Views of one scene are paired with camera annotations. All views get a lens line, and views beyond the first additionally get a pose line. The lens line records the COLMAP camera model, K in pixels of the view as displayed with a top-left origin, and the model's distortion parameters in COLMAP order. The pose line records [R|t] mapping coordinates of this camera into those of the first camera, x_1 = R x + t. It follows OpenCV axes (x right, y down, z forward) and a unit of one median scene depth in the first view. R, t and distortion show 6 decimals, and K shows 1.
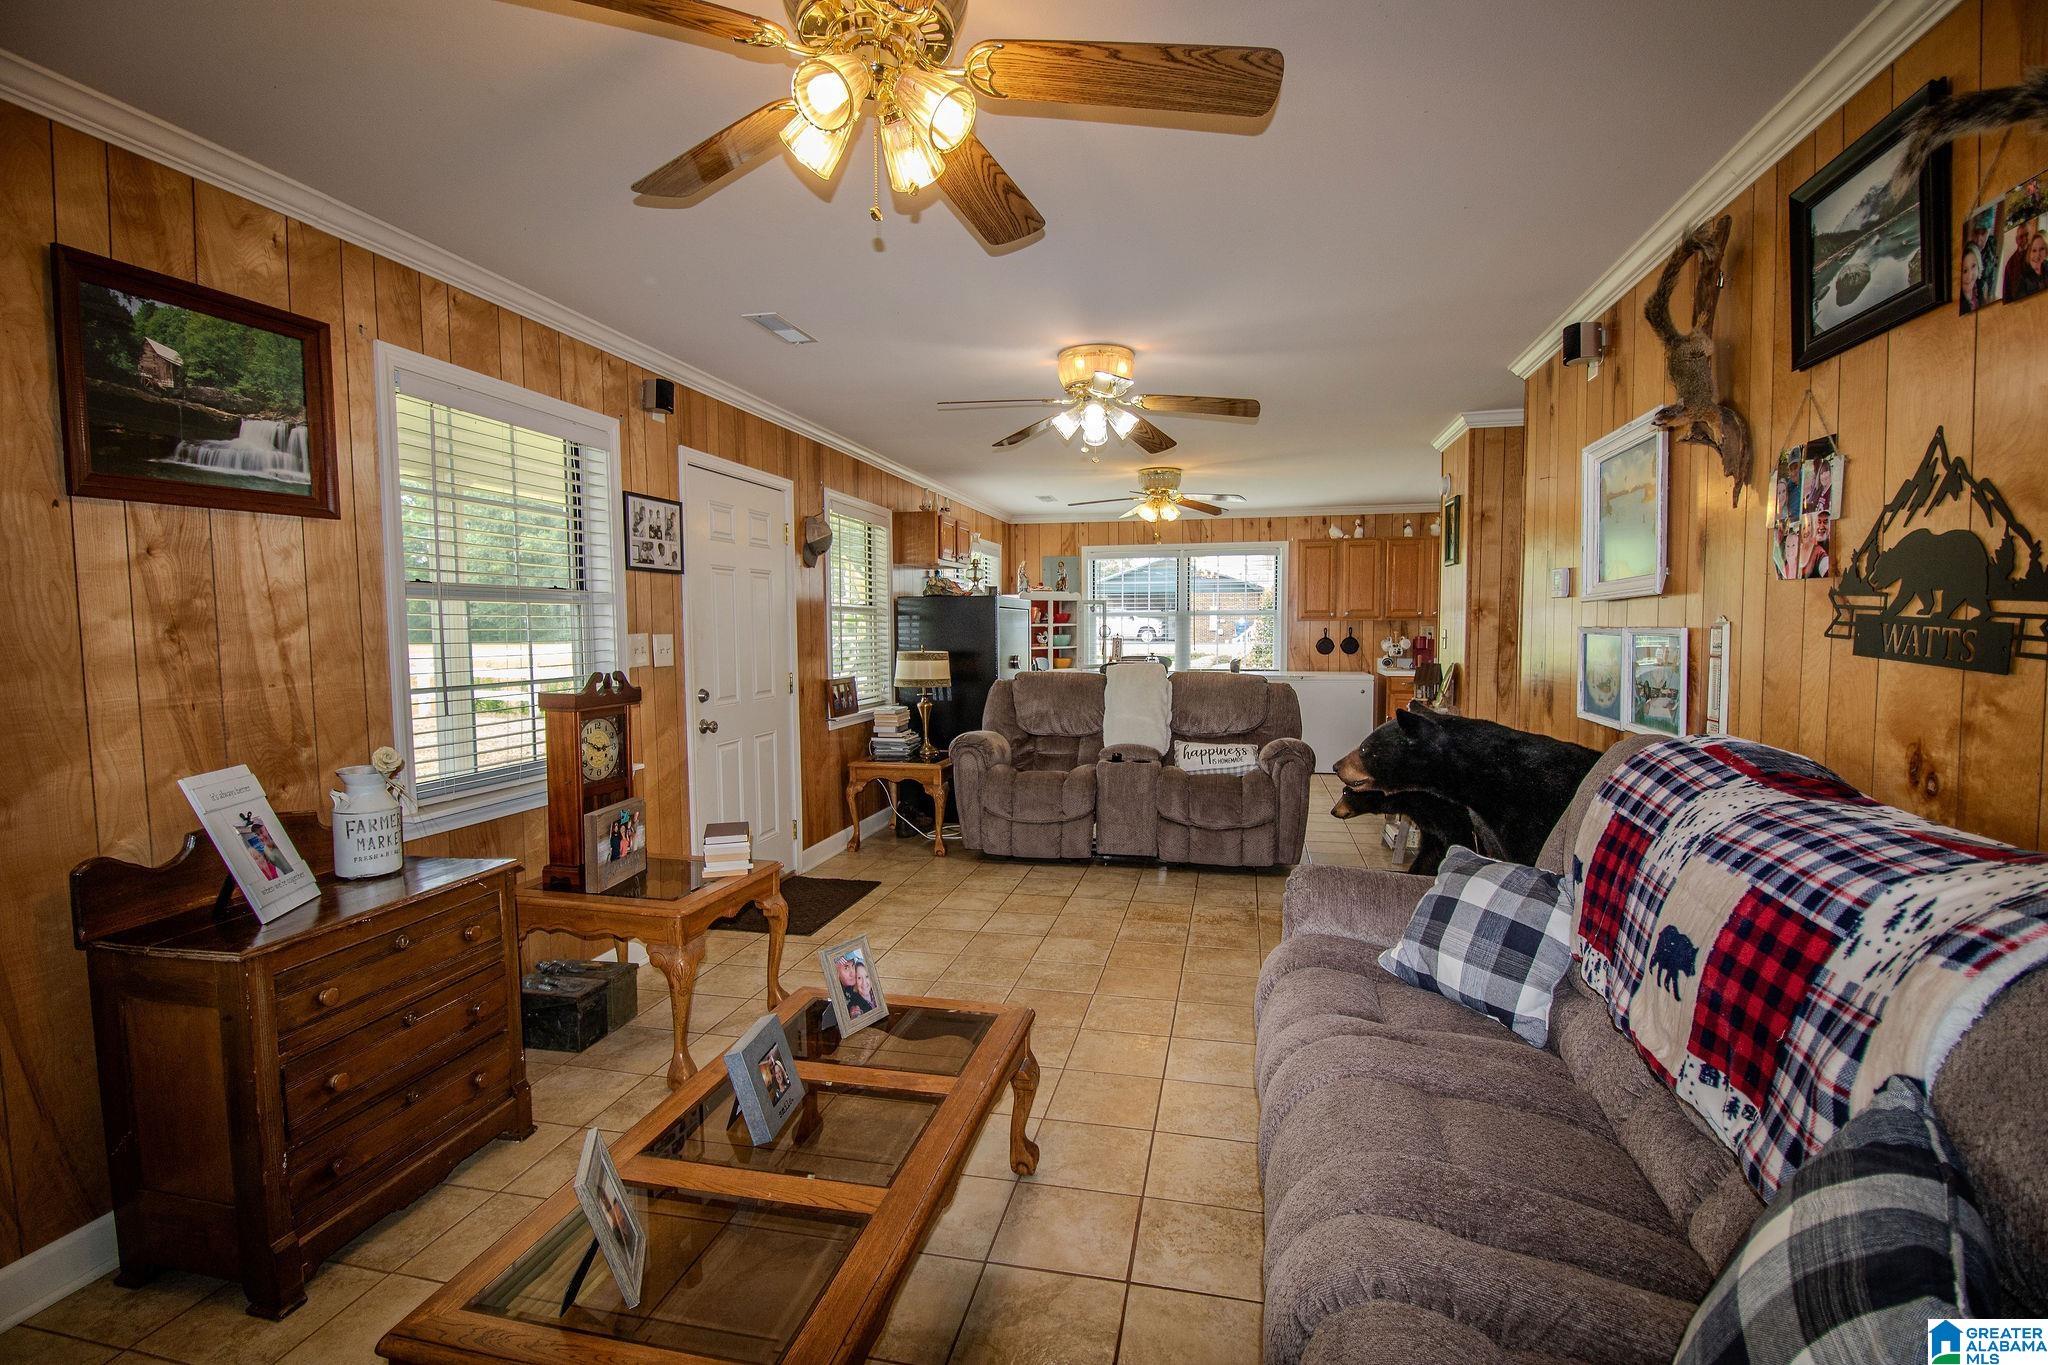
lens RADIAL K [[950.7, 0, 1029.2], [0, 950.7, 685.6], [0, 0, 1]] dist [0.001541, -0.012474]
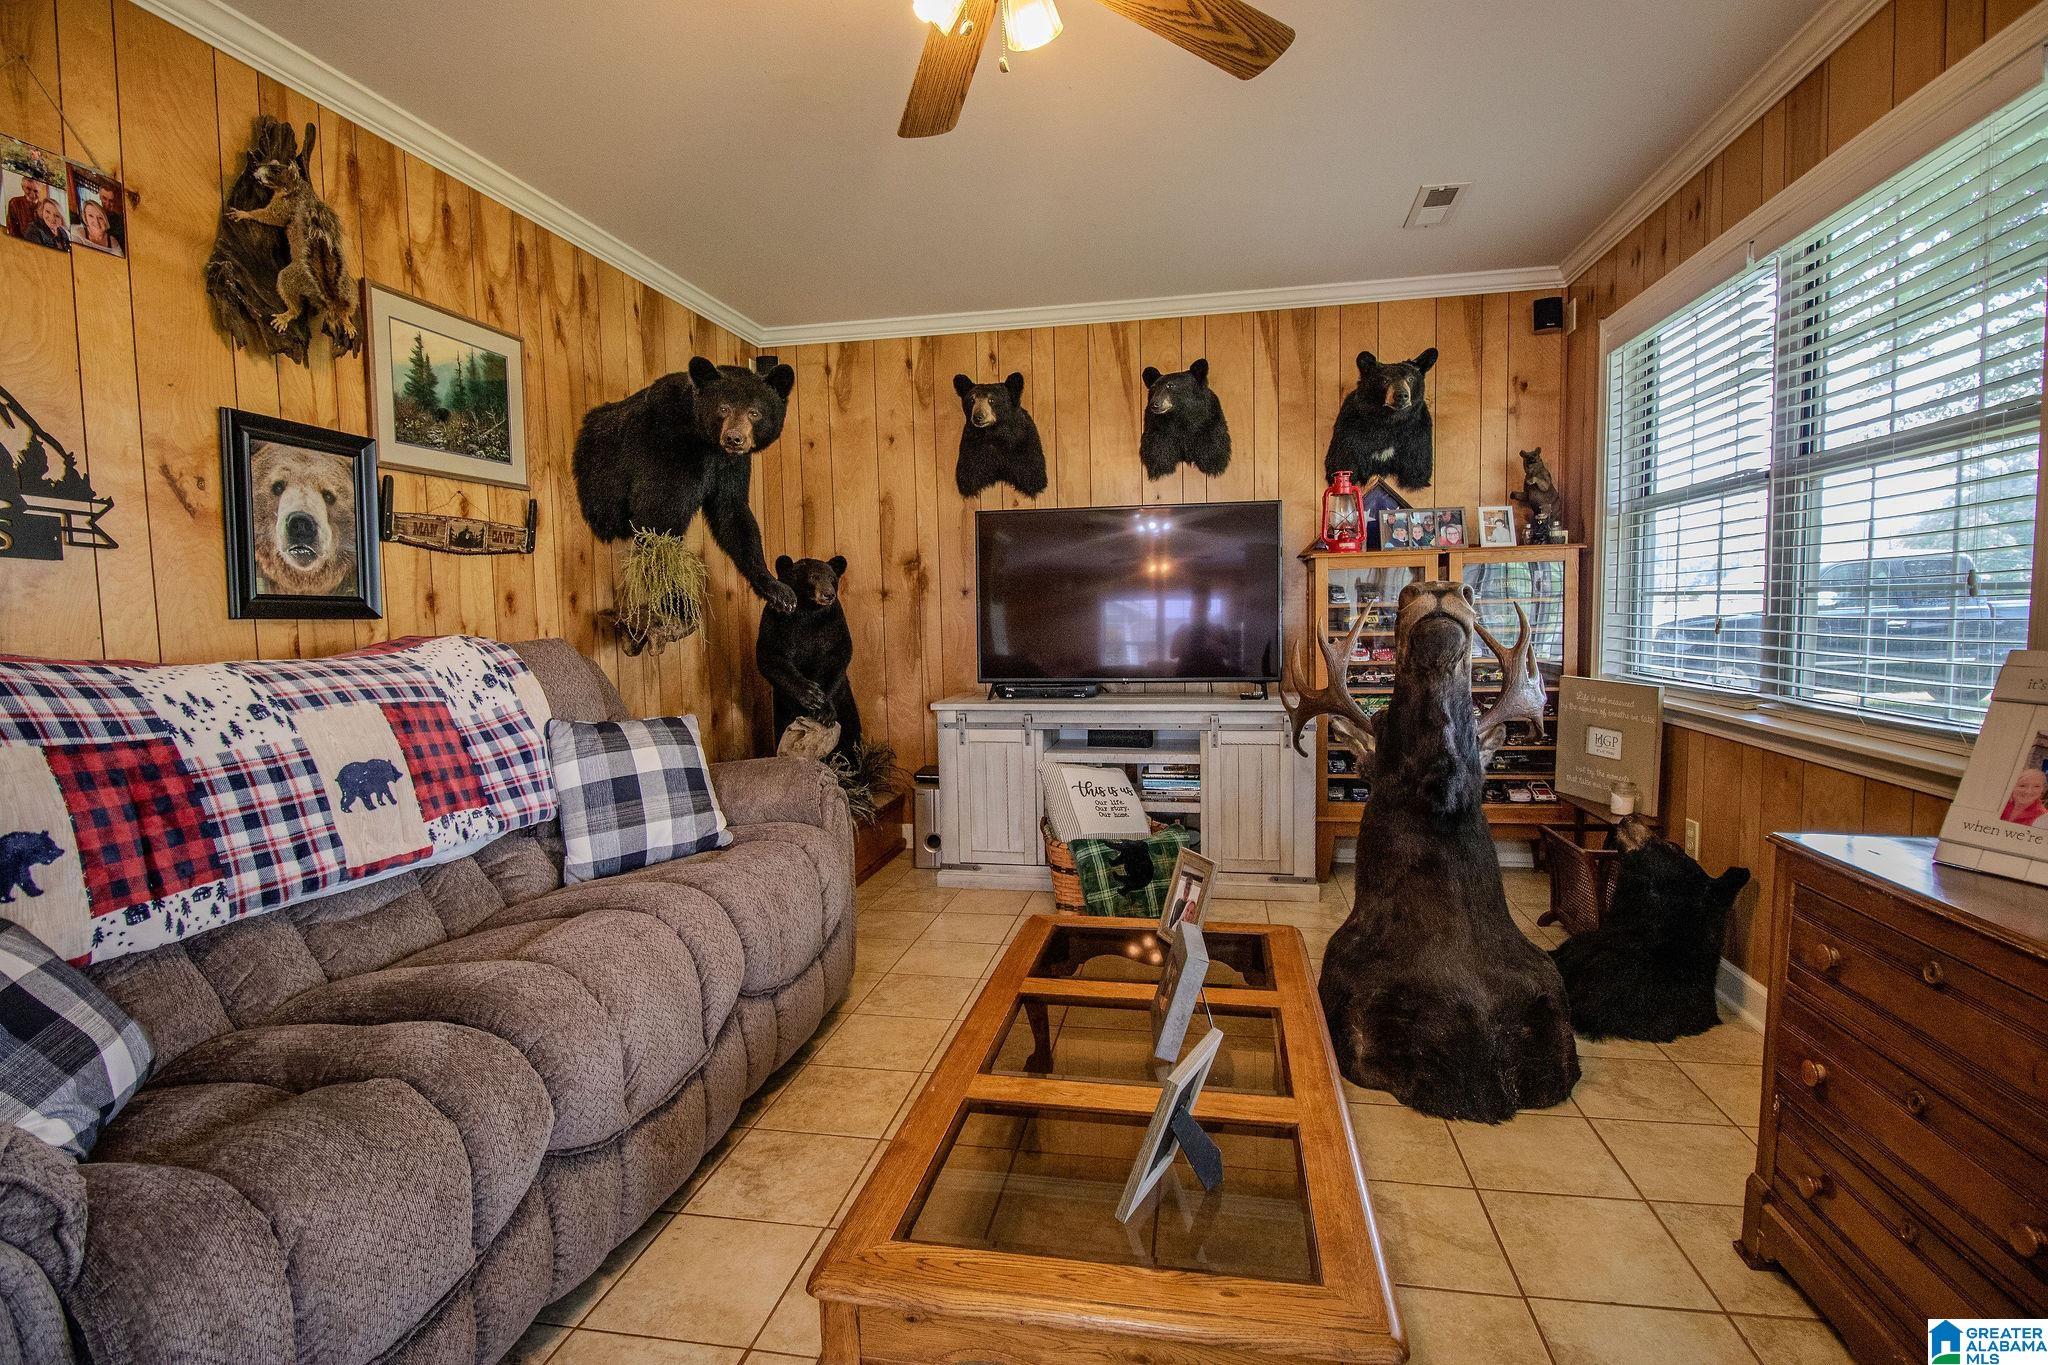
lens RADIAL K [[950.7, 0, 1029.2], [0, 950.7, 685.6], [0, 0, 1]] dist [0.001541, -0.012474]
pose [[-0.999207, 0.029252, -0.027018, -0.090903], [0.024910, 0.988522, 0.149012, -0.000638], [0.031067, 0.148220, -0.988466, 1.325287]]
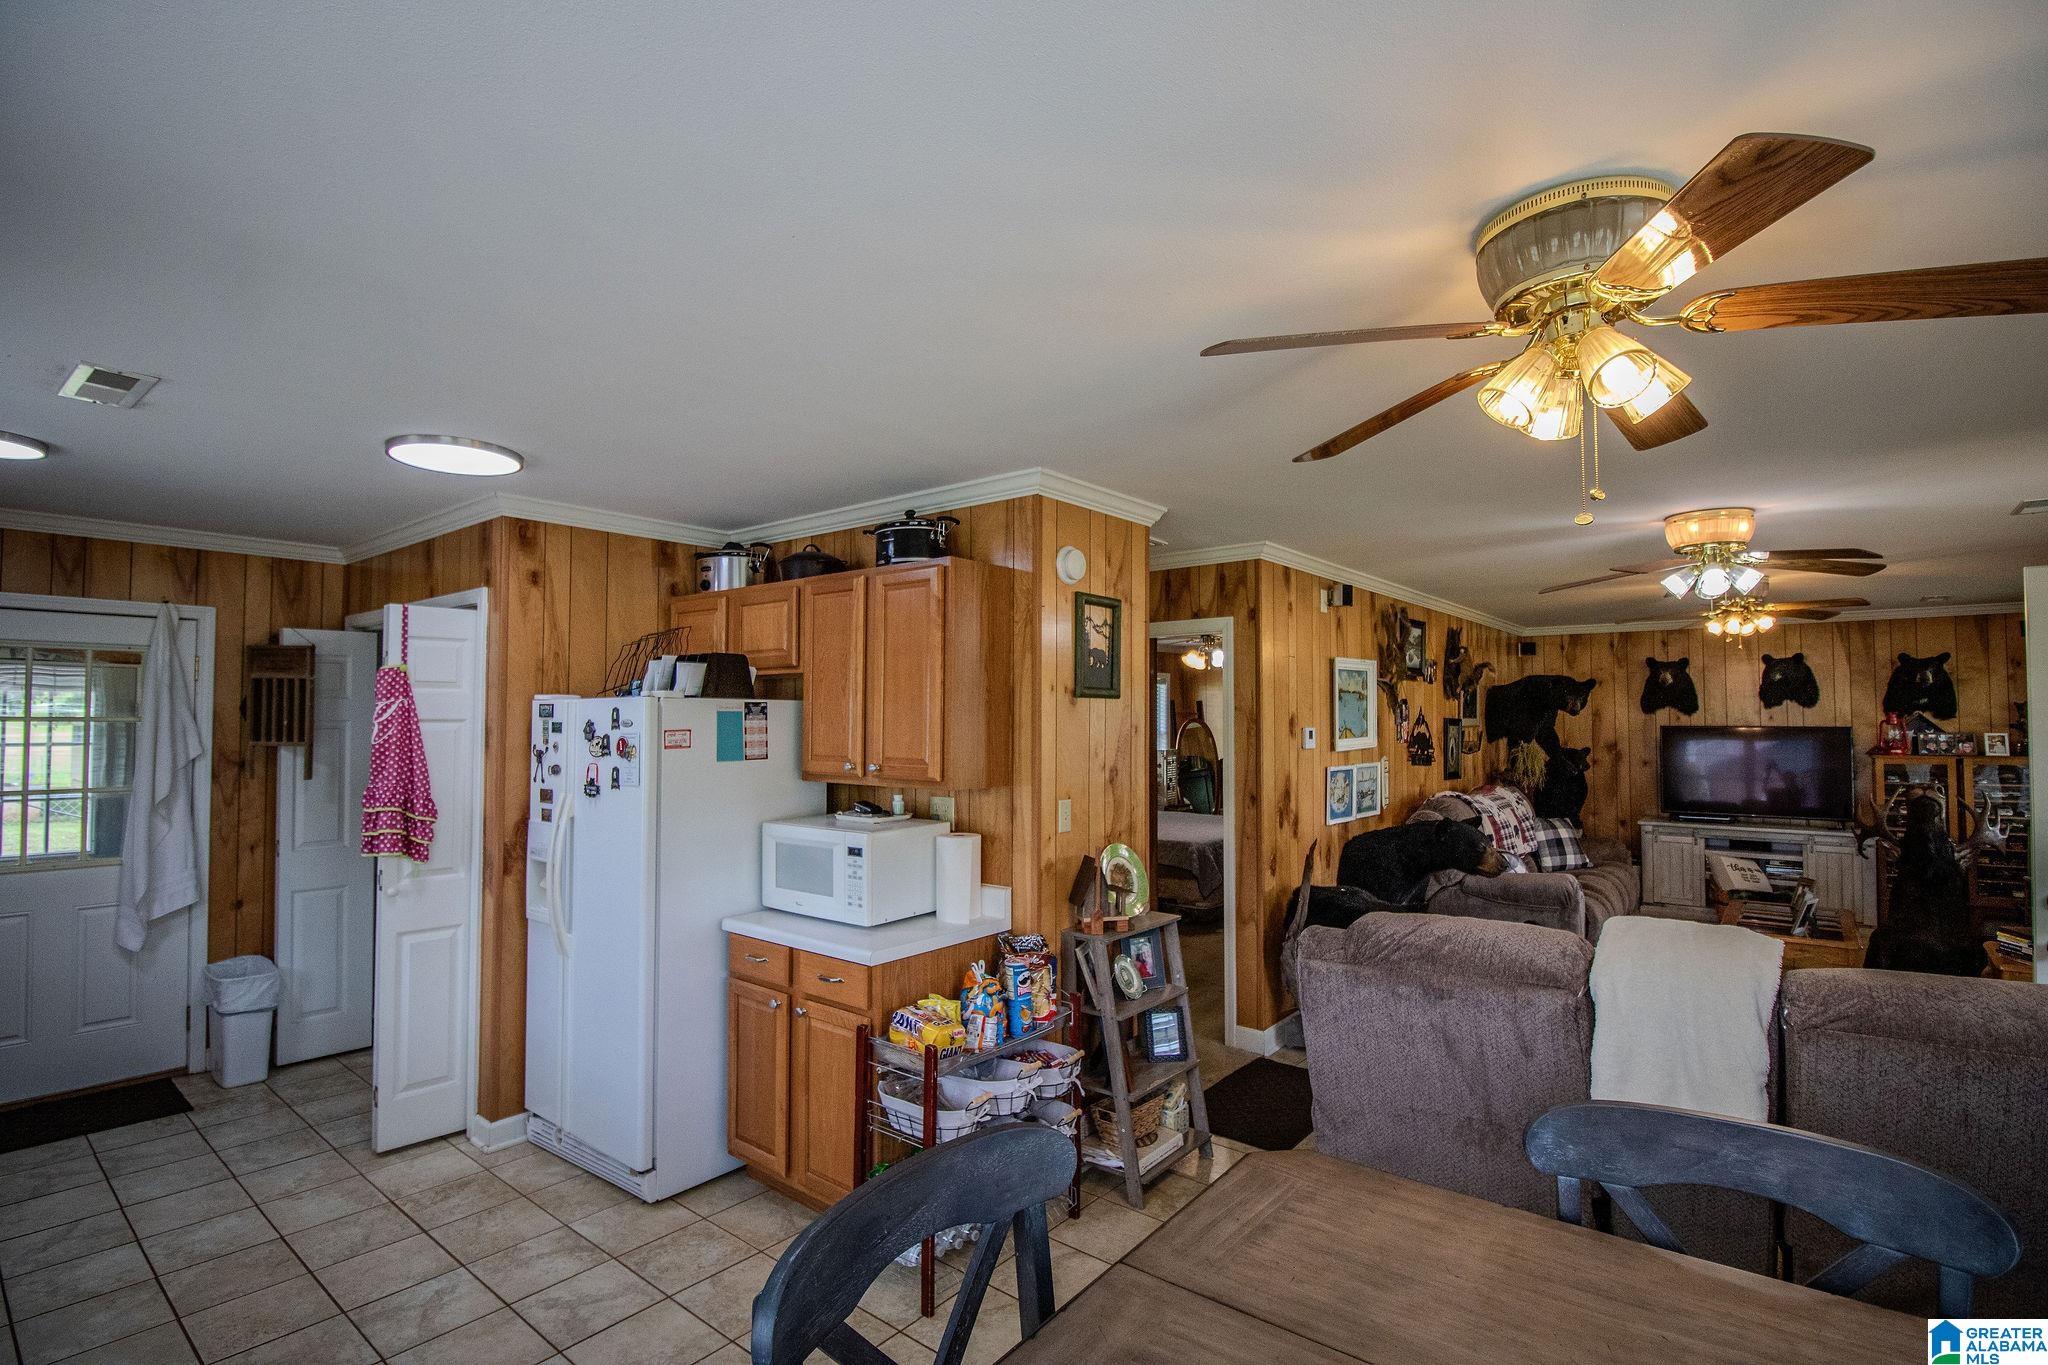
lens RADIAL K [[951.7, 0, 1034.5], [0, 951.7, 685.1], [0, 0, 1]] dist [0.000216, -0.013128]
pose [[-0.896999, 0.020681, 0.441549, 0.429513], [0.032887, 0.999259, 0.020007, -0.328049], [-0.440808, 0.032467, -0.897014, 3.517750]]
